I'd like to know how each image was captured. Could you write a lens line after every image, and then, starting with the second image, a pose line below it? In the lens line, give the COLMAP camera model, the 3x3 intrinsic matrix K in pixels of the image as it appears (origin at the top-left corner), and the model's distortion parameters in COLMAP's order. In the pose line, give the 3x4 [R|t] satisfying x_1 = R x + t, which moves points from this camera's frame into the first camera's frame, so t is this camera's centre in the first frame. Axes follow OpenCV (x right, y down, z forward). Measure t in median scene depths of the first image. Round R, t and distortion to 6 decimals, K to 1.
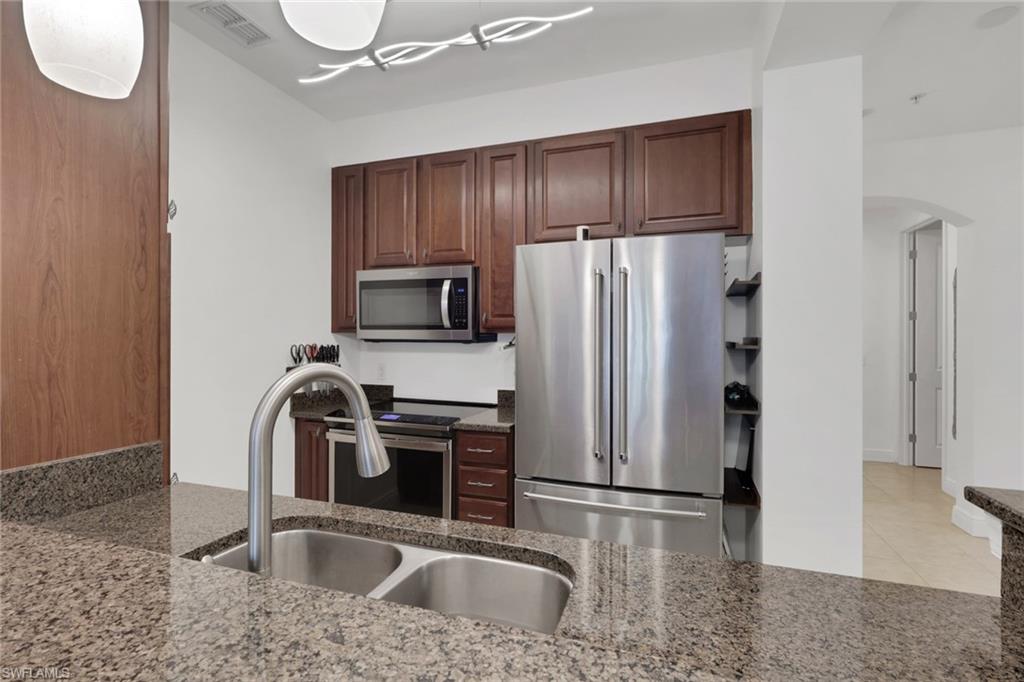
lens RADIAL K [[484.9, 0, 509.6], [0, 484.9, 343.4], [0, 0, 1]] dist [-0.001620, 0.000734]
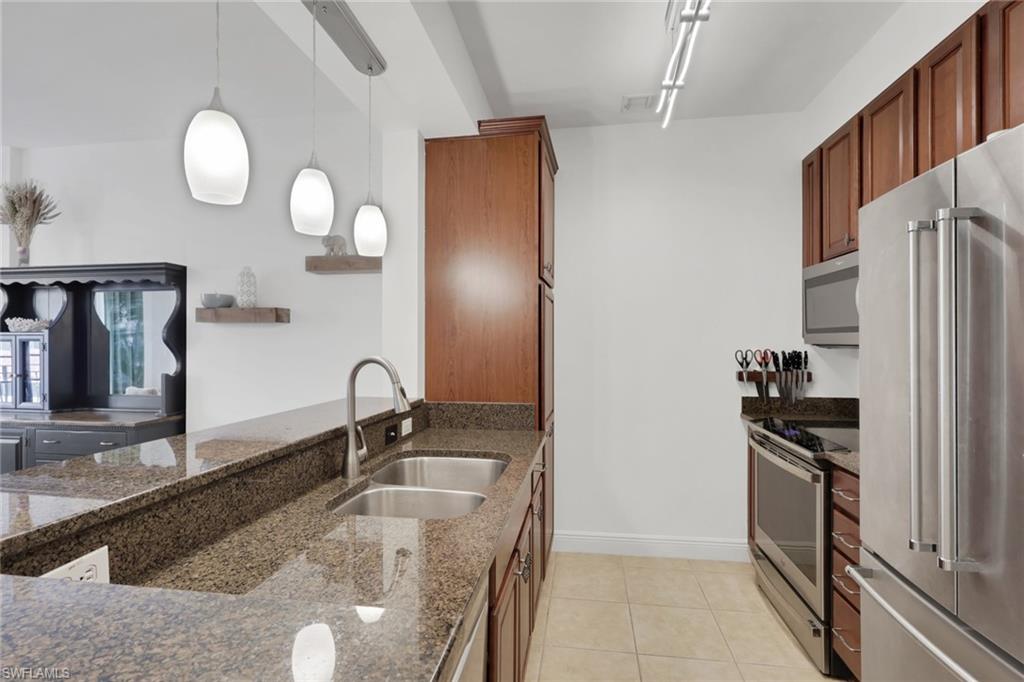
lens RADIAL K [[484.9, 0, 509.6], [0, 484.9, 343.4], [0, 0, 1]] dist [-0.001620, 0.000734]
pose [[0.161604, -0.004346, -0.986846, 0.508022], [-0.007549, 0.999956, -0.005640, -0.001614], [0.986827, 0.008361, 0.161564, 0.329339]]
